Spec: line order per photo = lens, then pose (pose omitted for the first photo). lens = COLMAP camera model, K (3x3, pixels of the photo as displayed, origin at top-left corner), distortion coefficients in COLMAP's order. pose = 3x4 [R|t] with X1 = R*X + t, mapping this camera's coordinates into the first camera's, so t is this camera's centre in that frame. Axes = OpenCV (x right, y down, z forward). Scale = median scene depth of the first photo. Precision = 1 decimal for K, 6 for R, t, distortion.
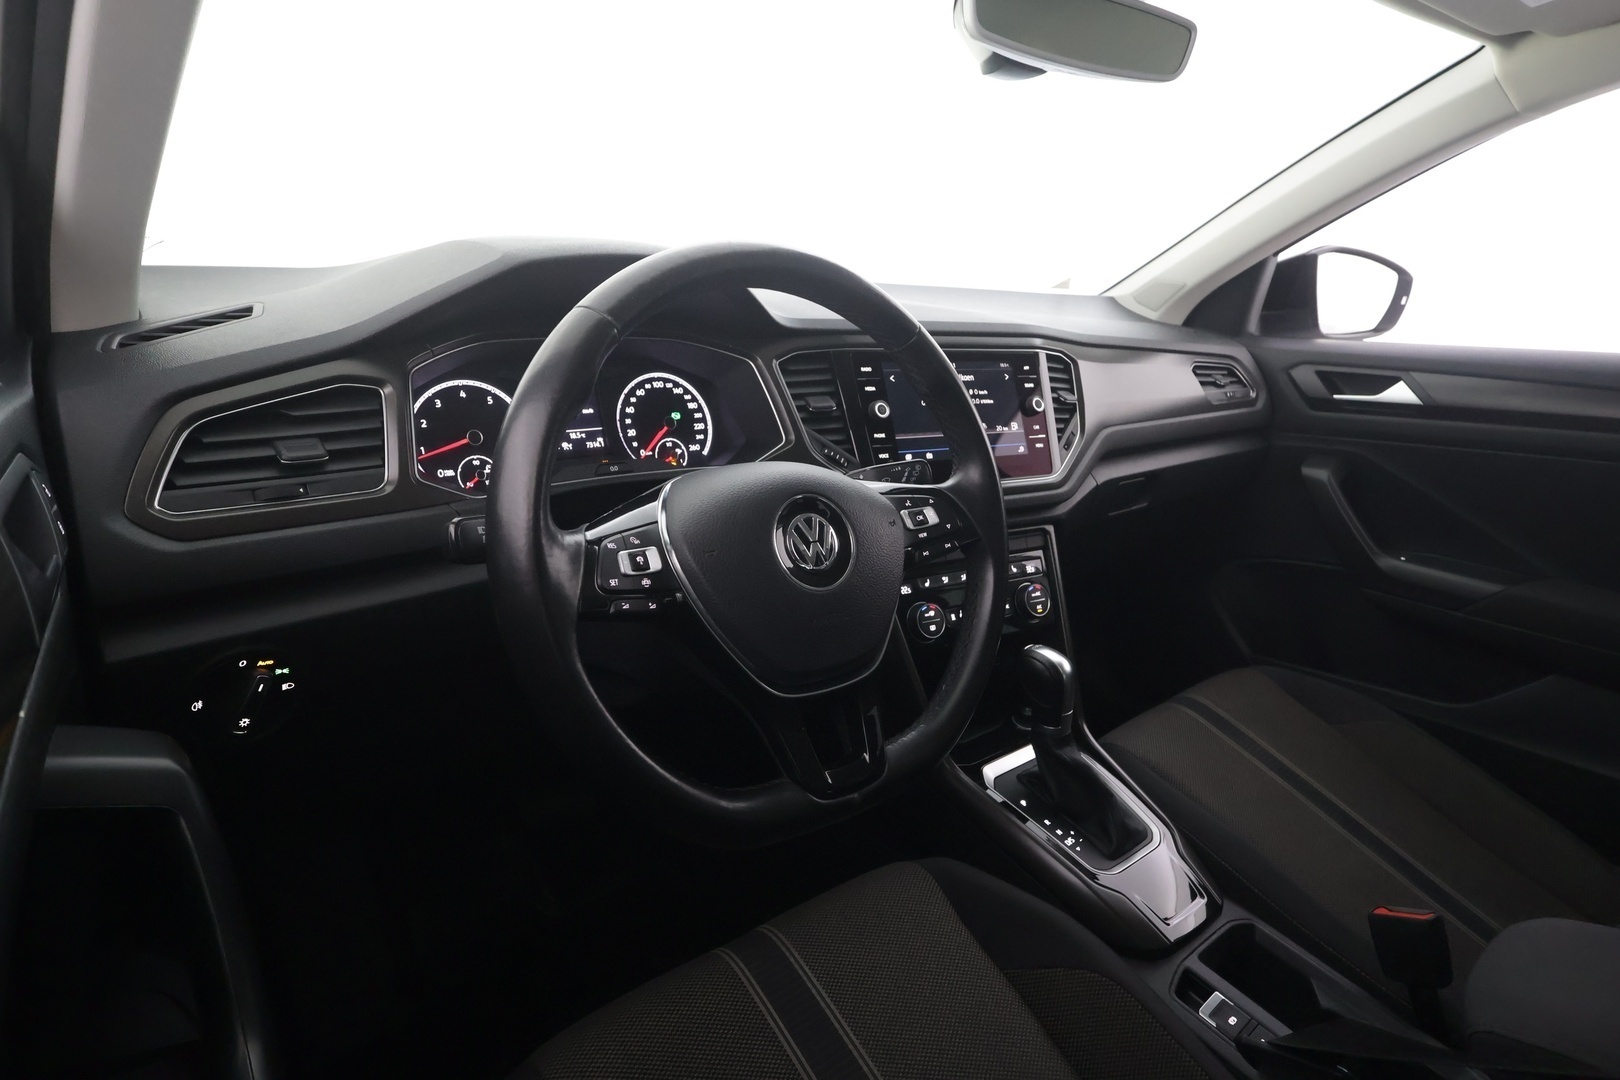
lens RADIAL K [[864.5, 0, 801.6], [0, 864.5, 542.8], [0, 0, 1]] dist [-0.001634, 0.000225]
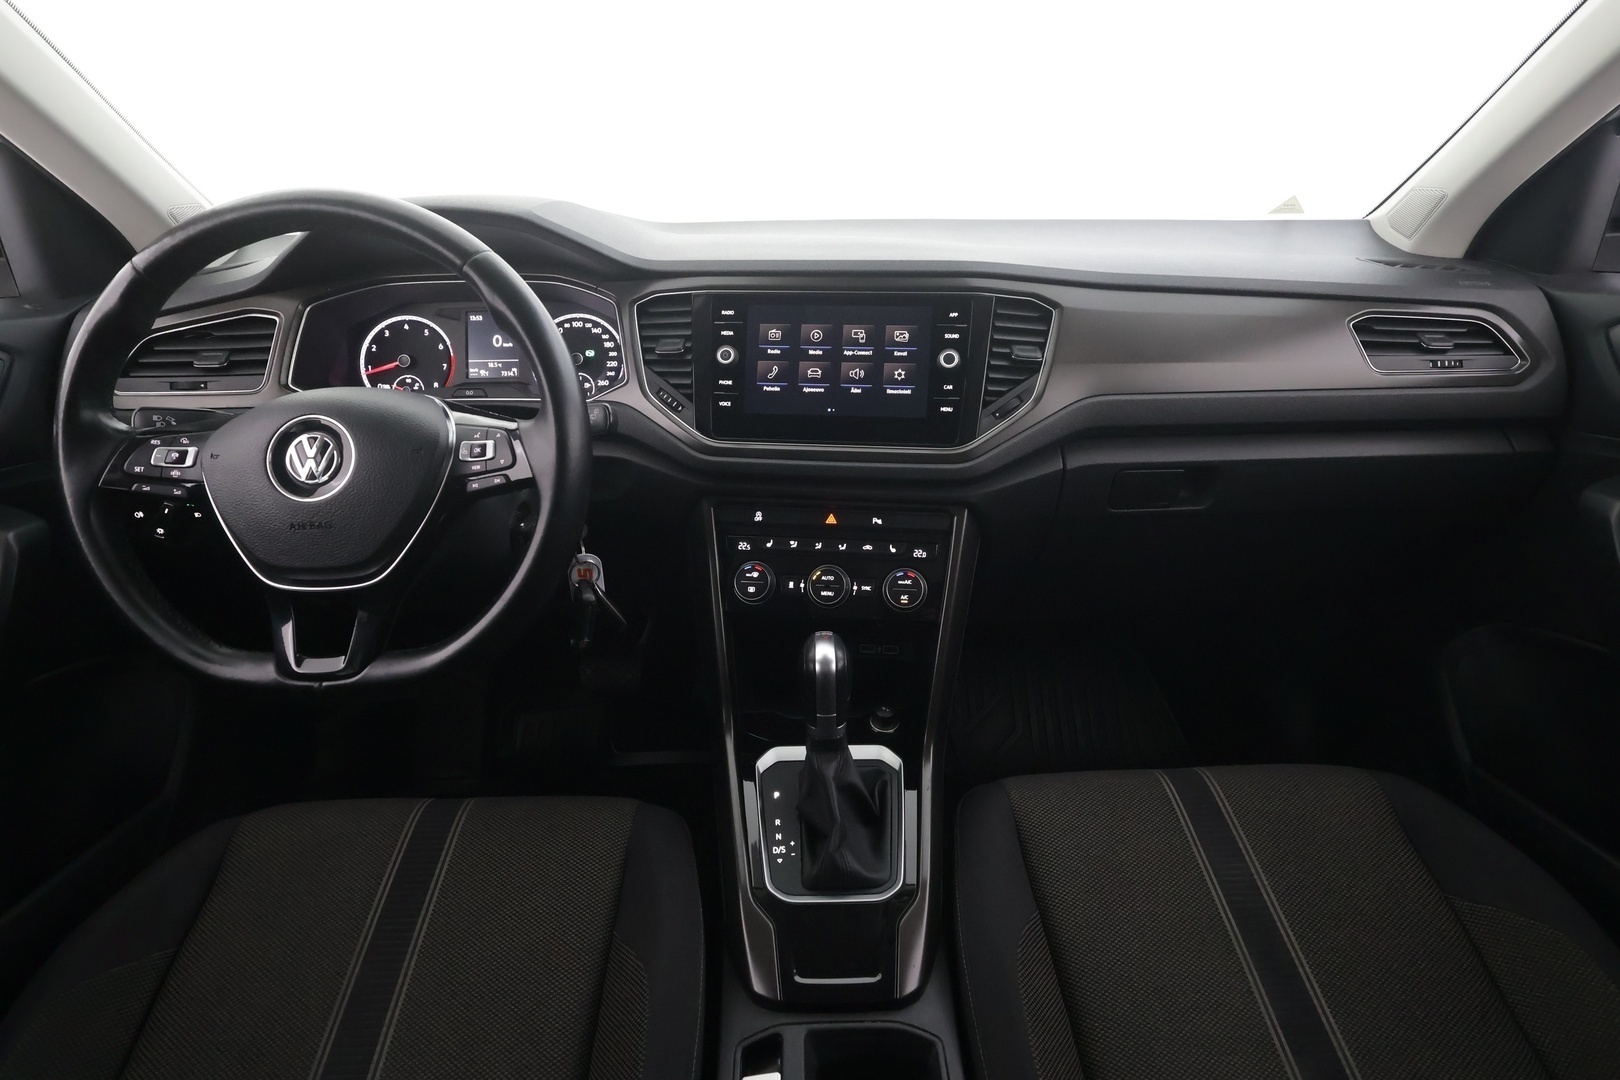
lens RADIAL K [[799.3, 0, 805.4], [0, 799.3, 541.3], [0, 0, 1]] dist [-0.001010, 0.001850]
pose [[0.790779, 0.178309, -0.585554, 0.692092], [-0.137089, 0.983921, 0.114481, -0.061548], [0.596552, -0.010257, 0.802509, 0.322986]]
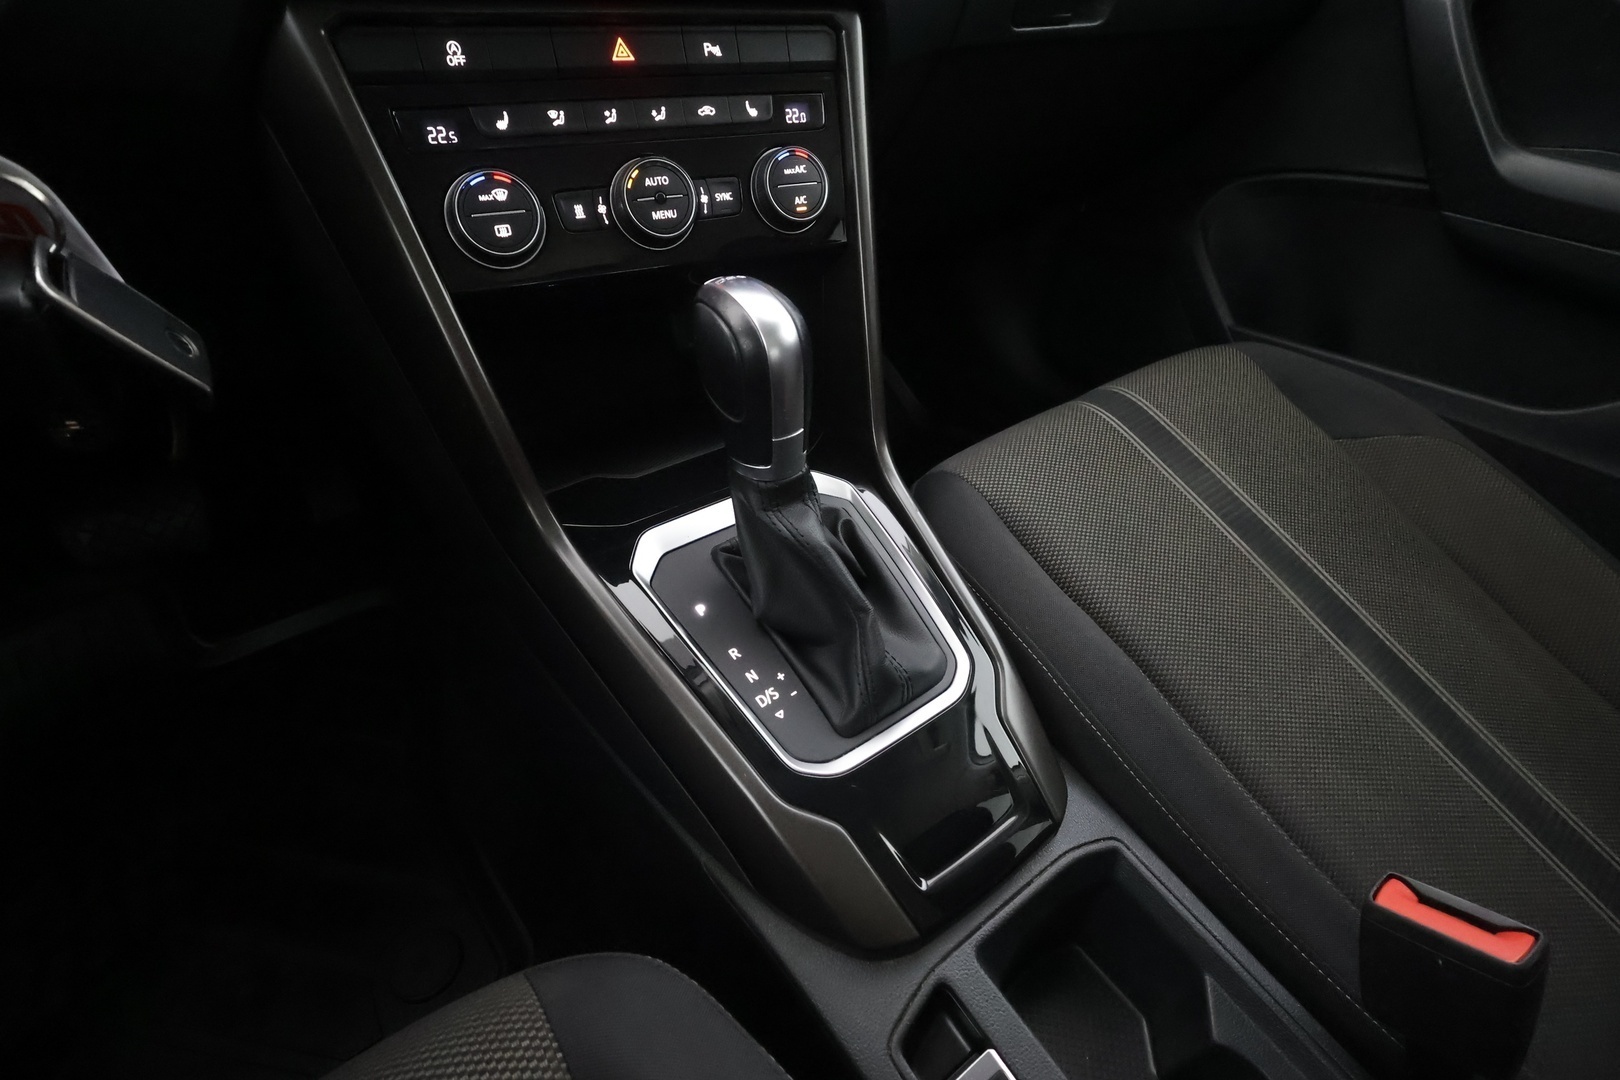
lens RADIAL K [[756.8, 0, 809.9], [0, 756.8, 538.5], [0, 0, 1]] dist [0.000424, -0.000036]
pose [[0.999602, 0.024713, -0.013613, 0.307563], [-0.017419, 0.920099, 0.391299, 0.087441], [0.022195, -0.390906, 0.920163, 0.585790]]
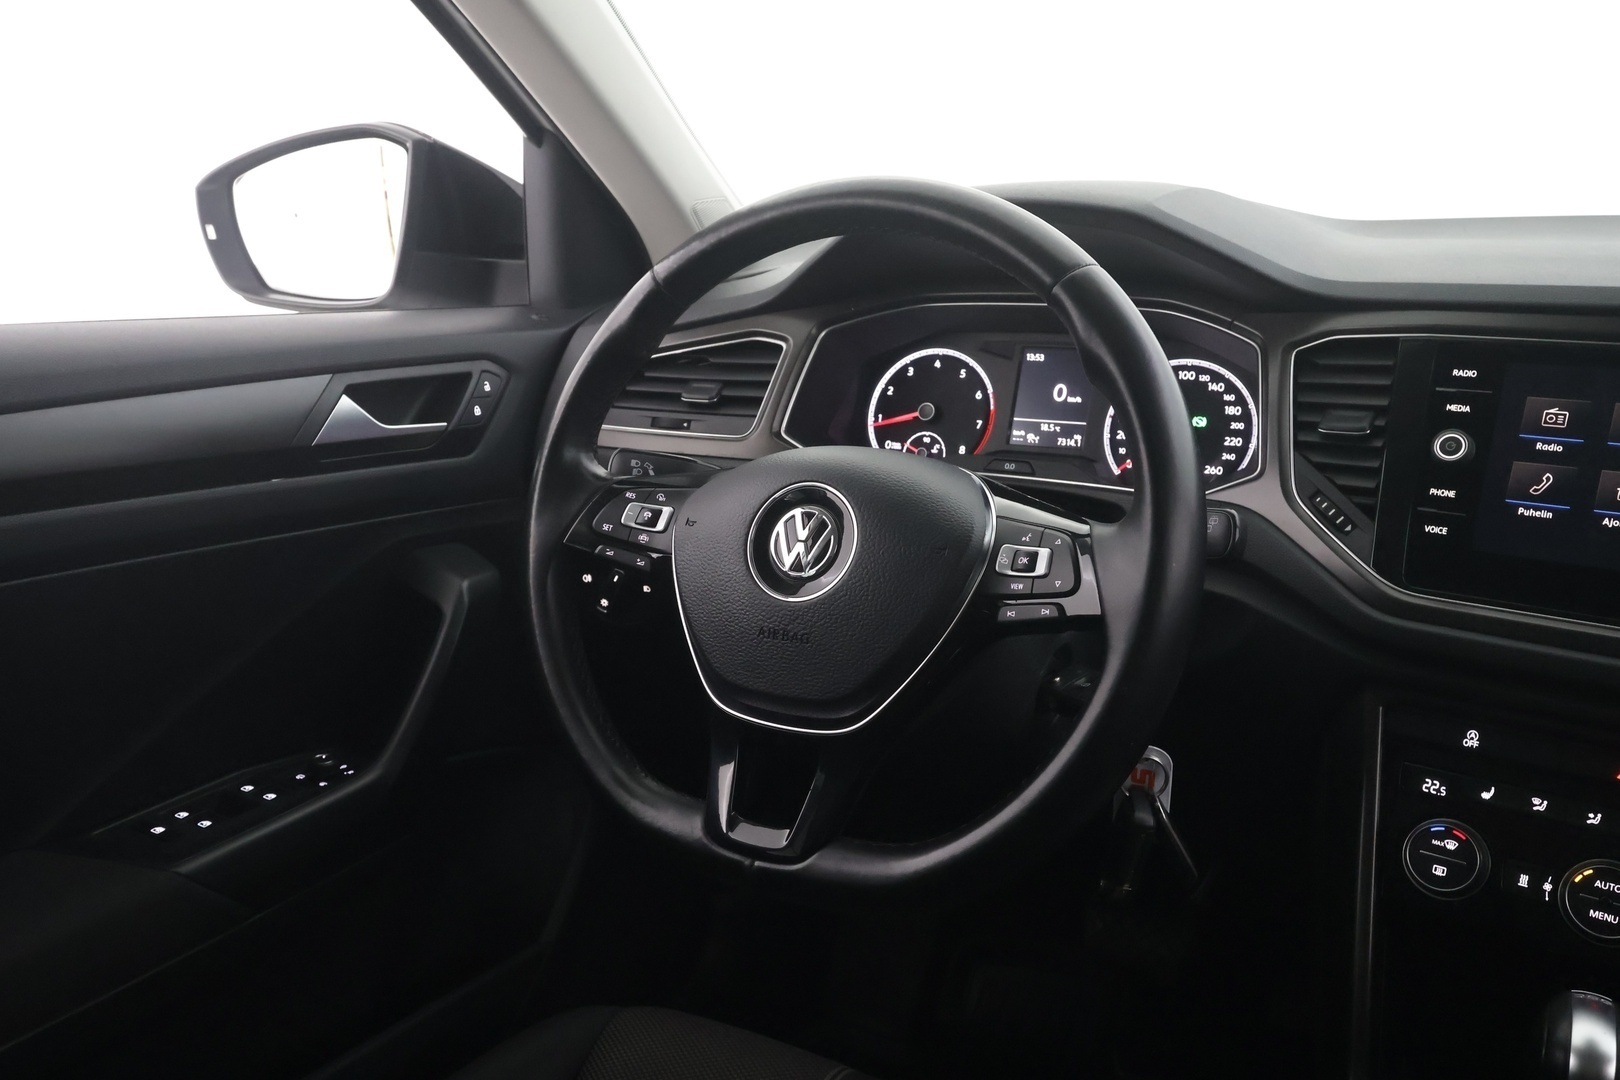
lens RADIAL K [[1259.8, 0, 809.6], [0, 1259.8, 544.9], [0, 0, 1]] dist [-0.001822, 0.005167]
pose [[0.377013, 0.183574, -0.907834, 0.645739], [-0.246787, 0.964638, 0.092572, -0.064974], [0.892725, 0.189140, 0.408985, 0.312866]]
